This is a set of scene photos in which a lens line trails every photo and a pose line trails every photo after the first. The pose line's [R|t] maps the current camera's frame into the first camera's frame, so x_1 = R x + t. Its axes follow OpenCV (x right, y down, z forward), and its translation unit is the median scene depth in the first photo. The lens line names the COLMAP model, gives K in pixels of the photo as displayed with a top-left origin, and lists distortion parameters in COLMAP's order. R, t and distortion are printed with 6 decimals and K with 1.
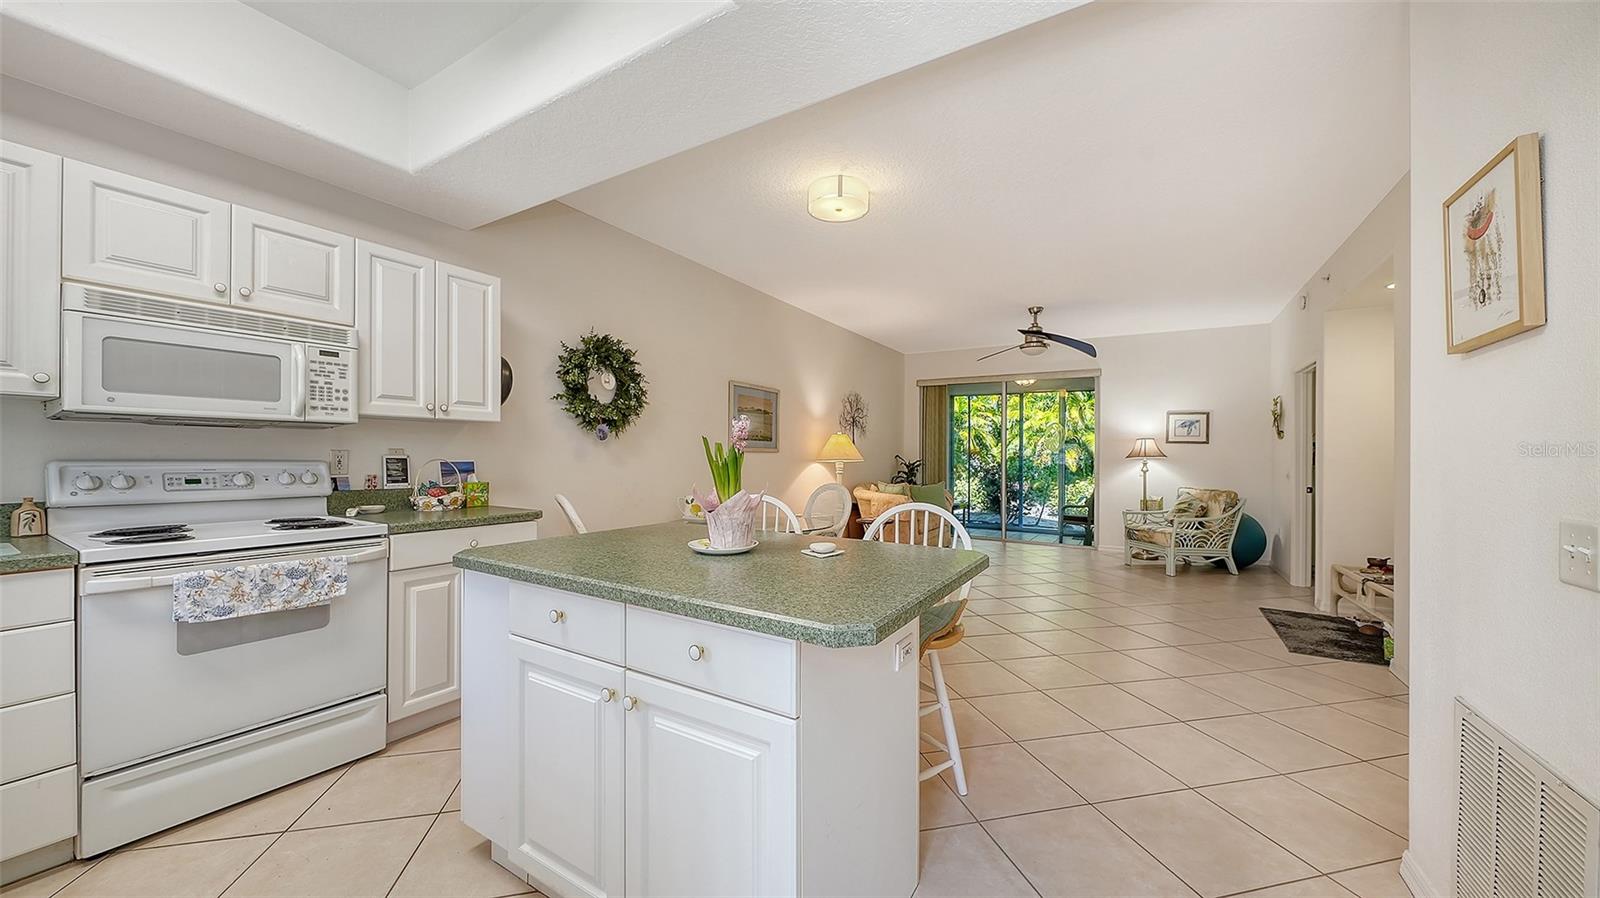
lens RADIAL K [[567.2, 0, 809.7], [0, 567.2, 456.8], [0, 0, 1]] dist [0.000277, -0.001615]
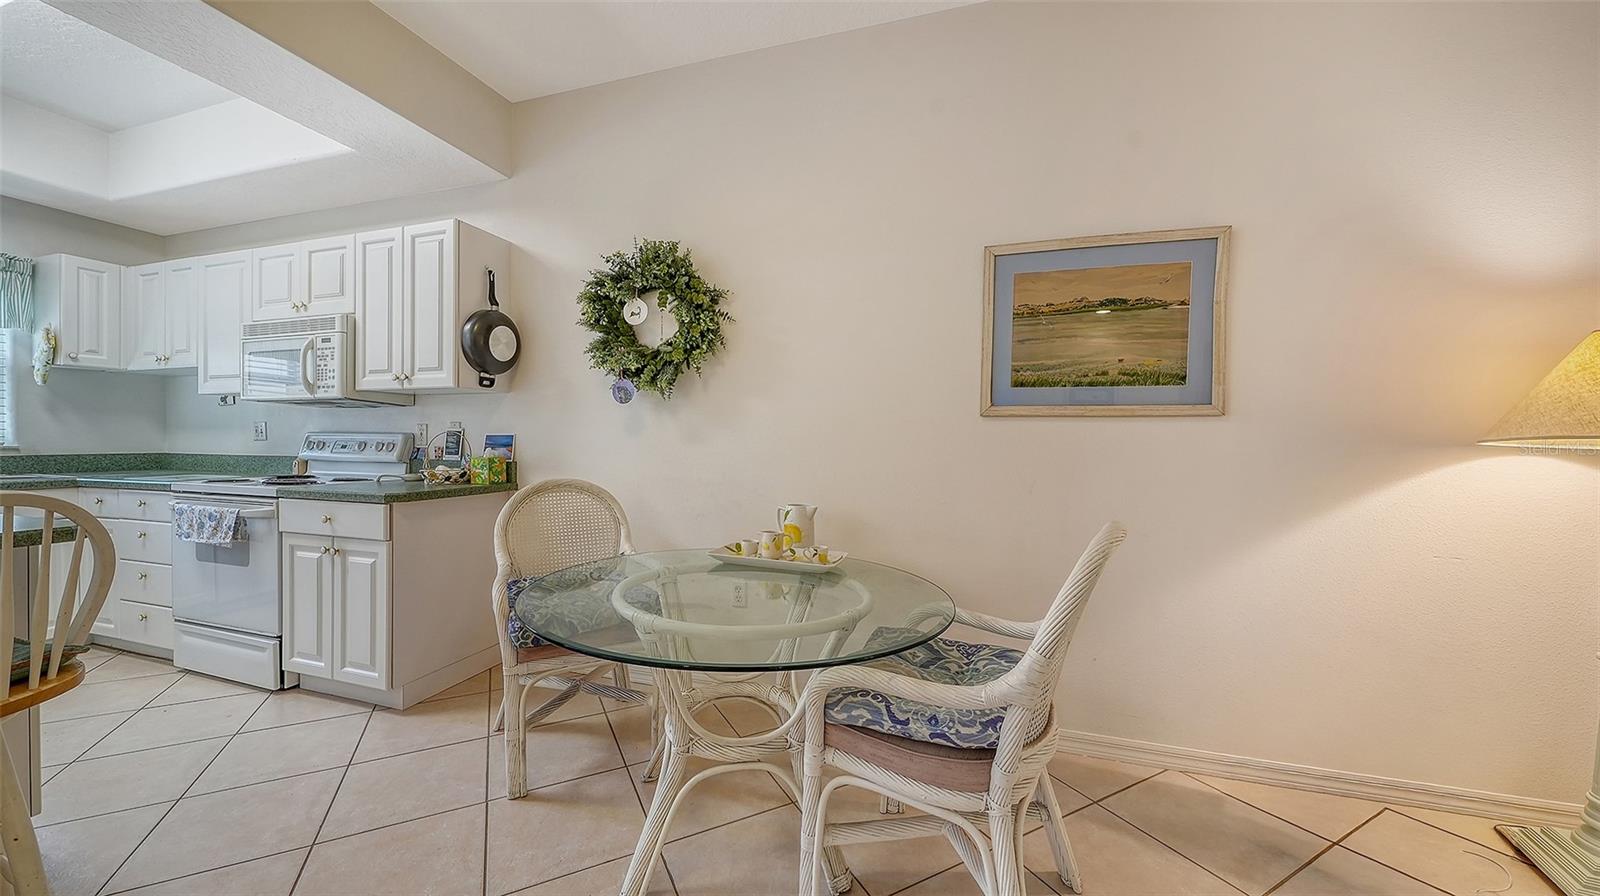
lens RADIAL K [[567.2, 0, 790.7], [0, 567.2, 441.9], [0, 0, 1]] dist [0.000277, -0.001615]
pose [[0.225271, -0.002420, -0.974293, 0.213447], [-0.008116, 0.999958, -0.004360, 0.011323], [0.974262, 0.008889, 0.225242, 0.682879]]
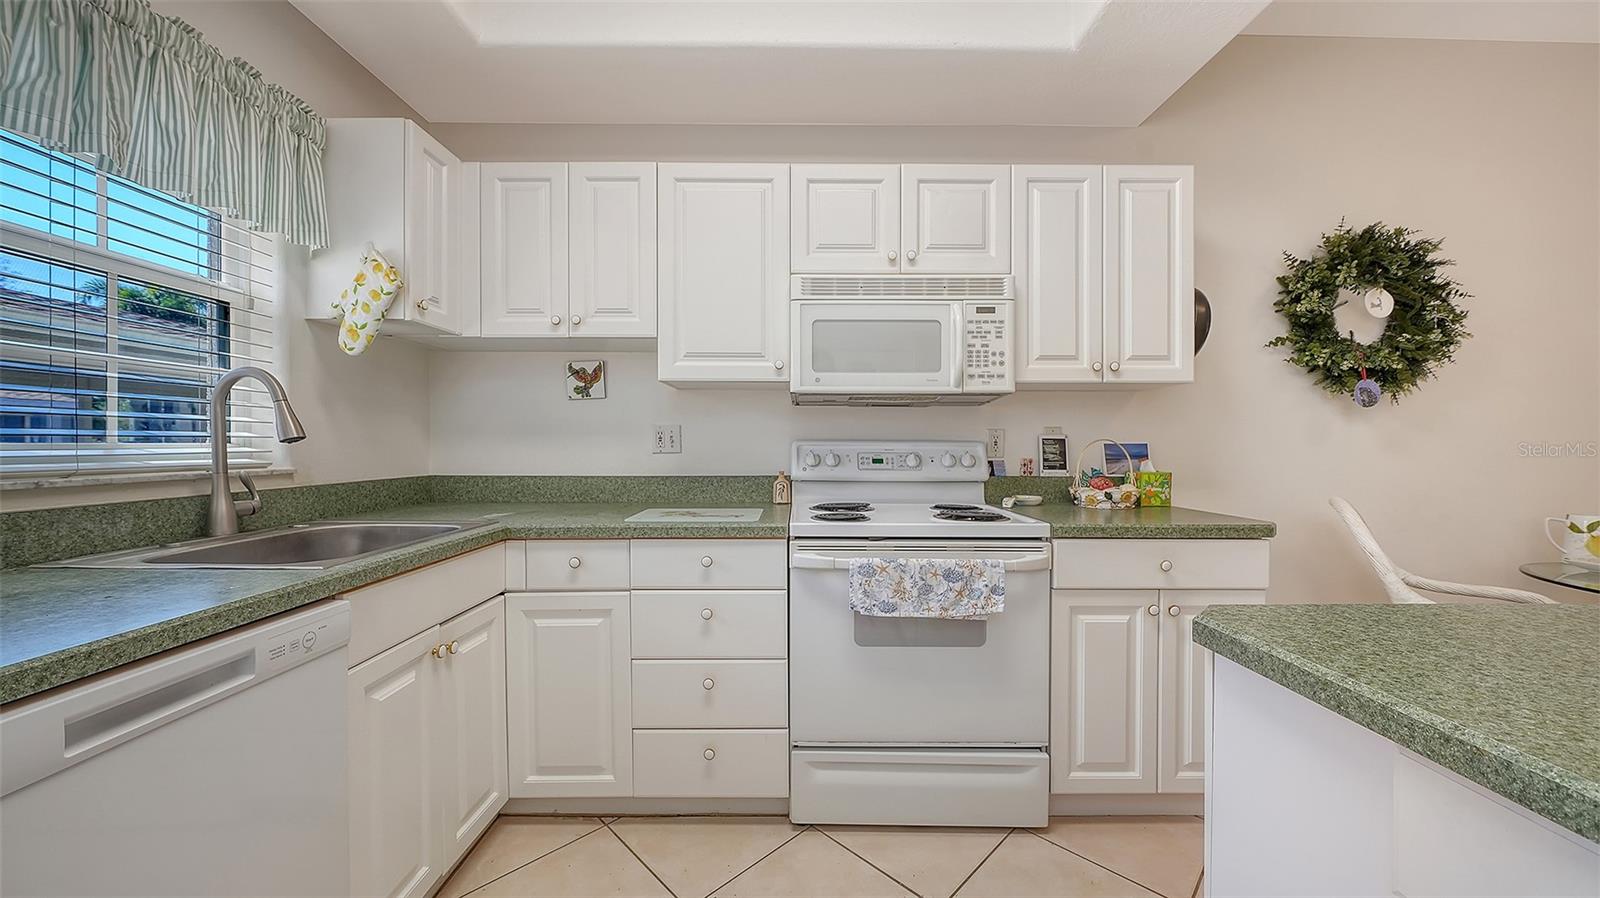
lens RADIAL K [[567.2, 0, 798.4], [0, 567.2, 447.9], [0, 0, 1]] dist [0.000277, -0.001615]
pose [[0.518537, -0.003896, -0.855047, -0.113920], [0.000677, 0.999991, -0.004145, 0.009376], [0.855055, 0.001570, 0.518535, 0.136084]]
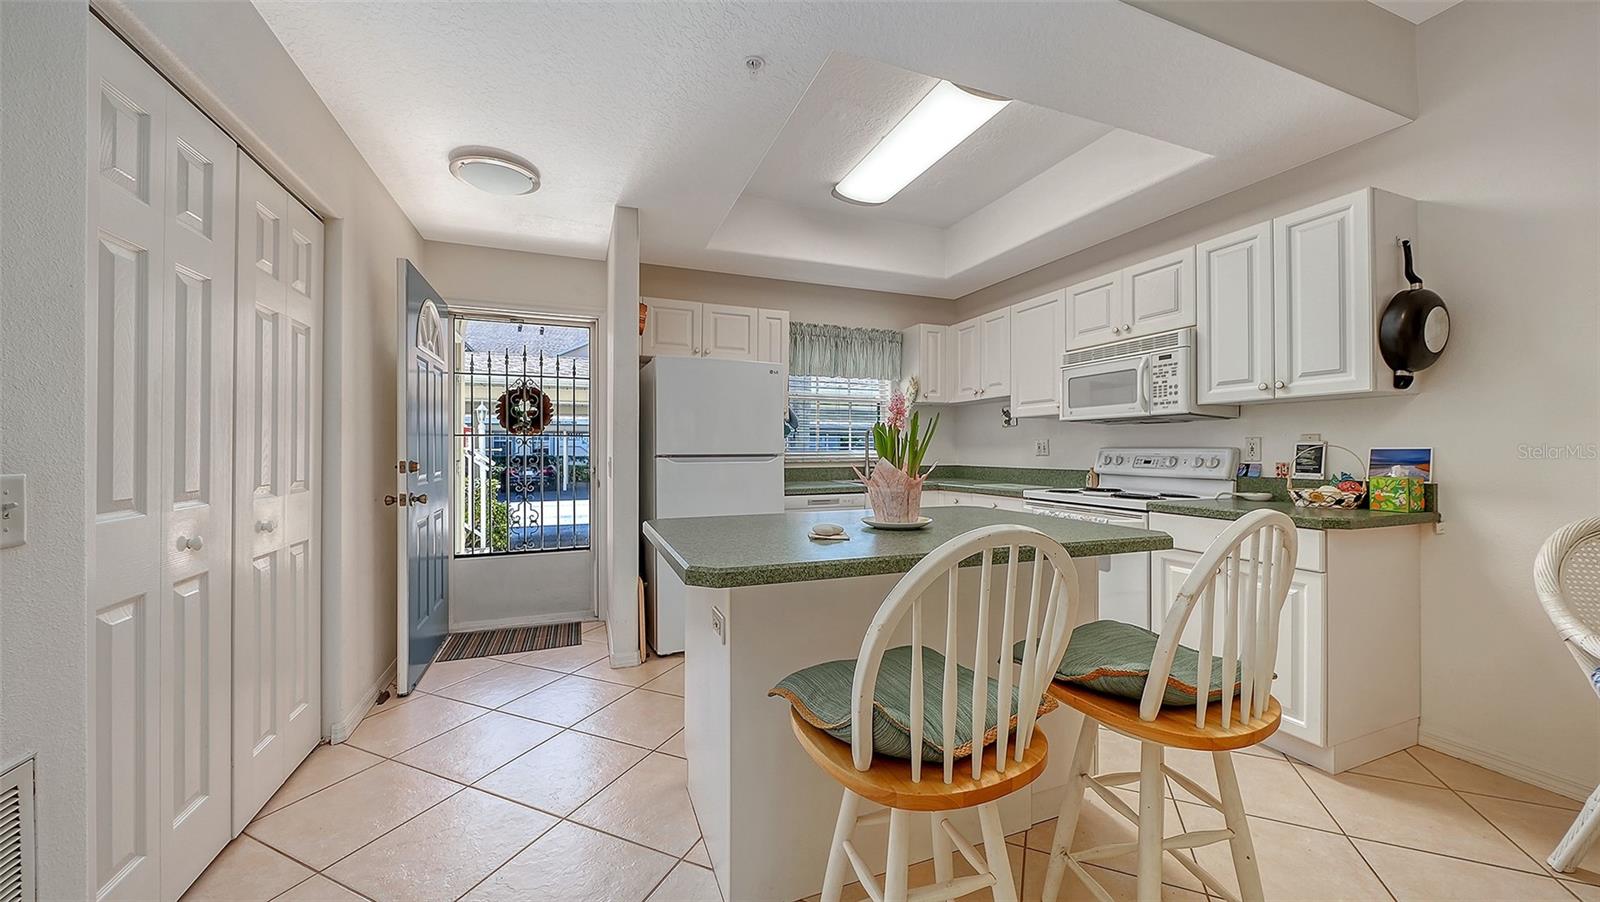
lens RADIAL K [[551.4, 0, 808.7], [0, 551.4, 445.2], [0, 0, 1]] dist [-0.000791, -0.000593]
pose [[-0.594334, -0.016164, -0.804056, 0.216526], [-0.006676, 0.999863, -0.015166, 0.010893], [0.804191, -0.003645, -0.594360, 0.440911]]
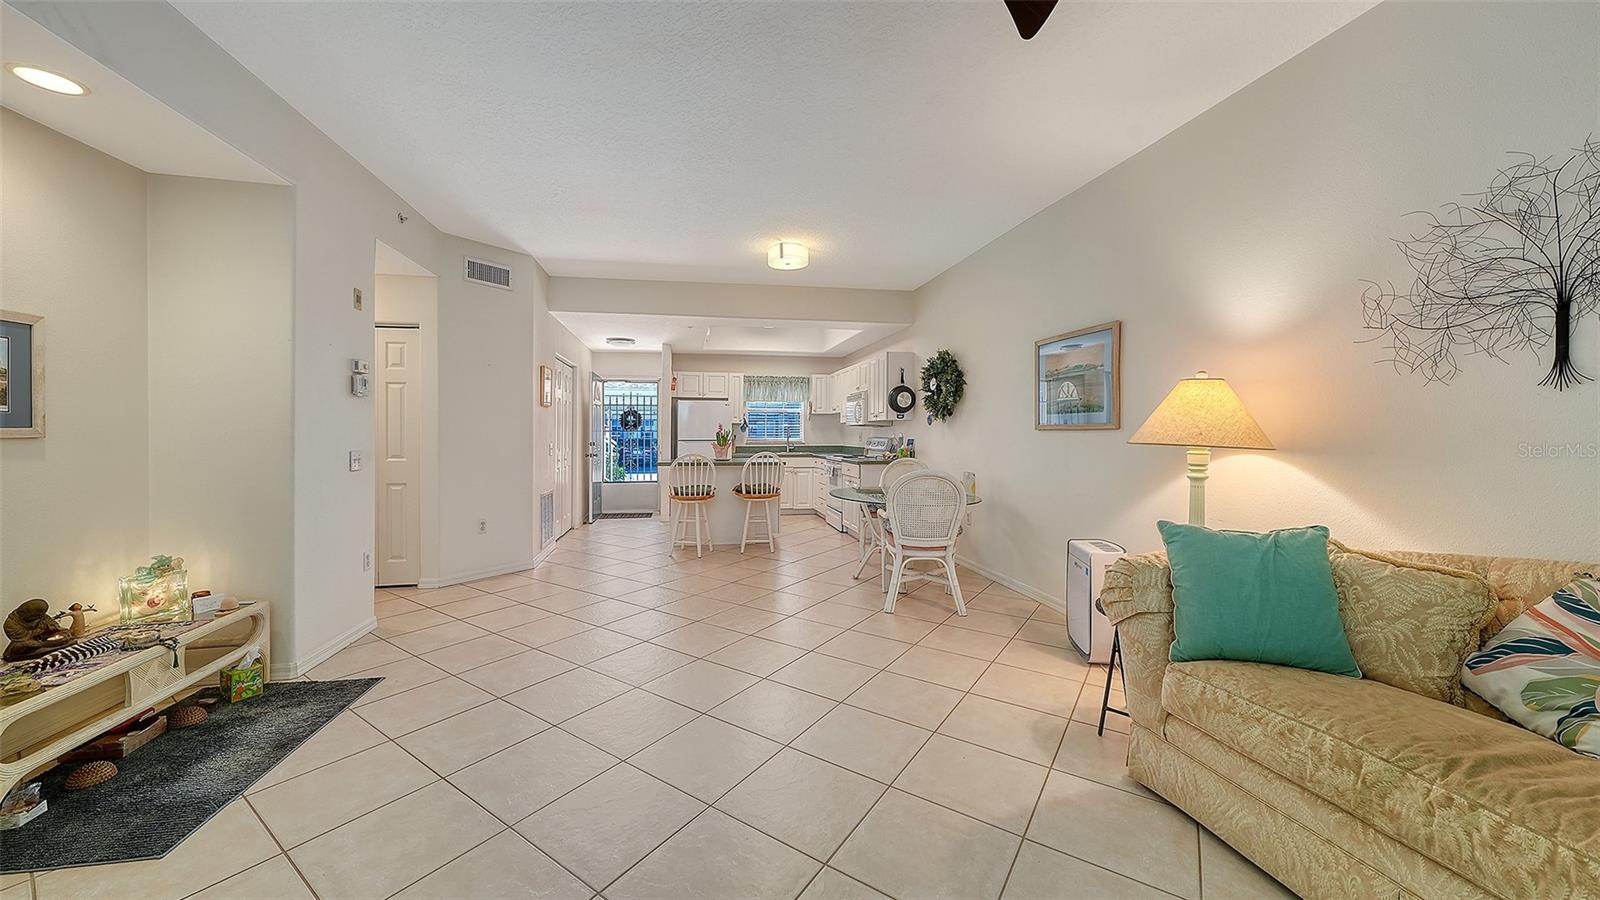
lens RADIAL K [[567.2, 0, 774.7], [0, 567.2, 425.4], [0, 0, 1]] dist [0.000277, -0.001615]
pose [[-0.766484, -0.018948, -0.641984, 0.587721], [-0.008104, 0.999770, -0.019832, 0.002746], [0.642213, -0.009998, -0.766461, 1.230162]]
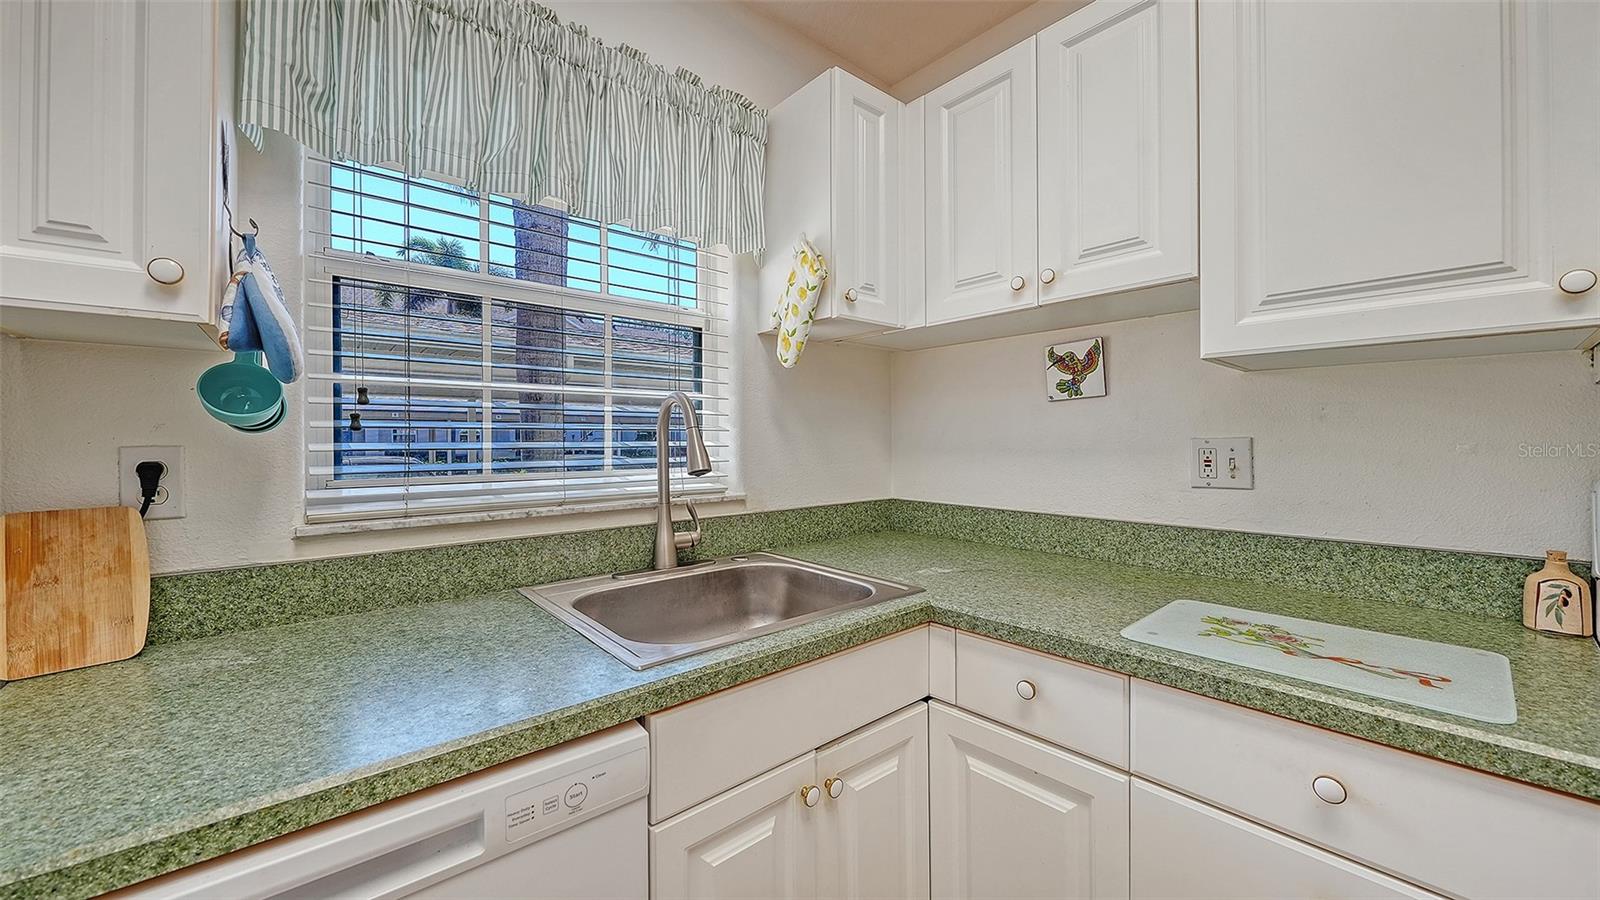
lens RADIAL K [[587.2, 0, 795.4], [0, 587.2, 445.9], [0, 0, 1]] dist [-0.007733, -0.000932]
pose [[-0.315440, 0.000456, -0.948945, -0.236653], [-0.002624, 0.999996, 0.001353, -0.005364], [0.948942, 0.002917, -0.315437, 0.178753]]
